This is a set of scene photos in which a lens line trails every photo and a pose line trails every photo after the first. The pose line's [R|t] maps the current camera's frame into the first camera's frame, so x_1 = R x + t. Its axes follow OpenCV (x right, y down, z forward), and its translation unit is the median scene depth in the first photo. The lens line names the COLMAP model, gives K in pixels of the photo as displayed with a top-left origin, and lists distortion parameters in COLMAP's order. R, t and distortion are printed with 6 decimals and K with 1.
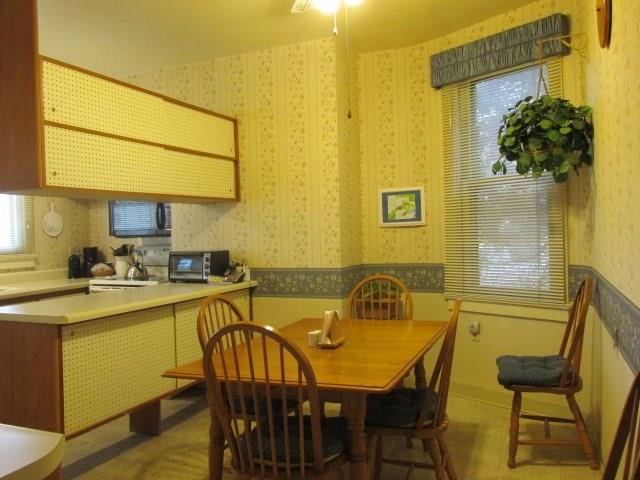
lens RADIAL K [[535.4, 0, 320.5], [0, 535.4, 231.0], [0, 0, 1]] dist [-0.010348, -0.008659]
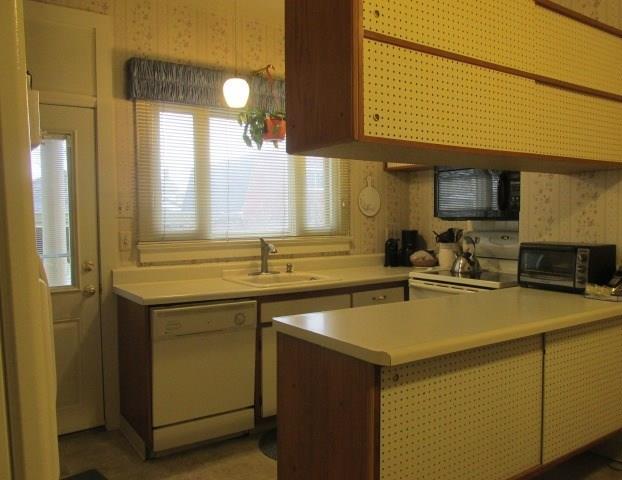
lens RADIAL K [[527.4, 0, 311.0], [0, 527.4, 240.0], [0, 0, 1]] dist [-0.009343, -0.004479]
pose [[0.840546, 0.048183, -0.539593, -0.129533], [-0.018957, 0.998043, 0.059590, -0.000408], [0.541408, -0.039859, 0.839815, 0.252821]]
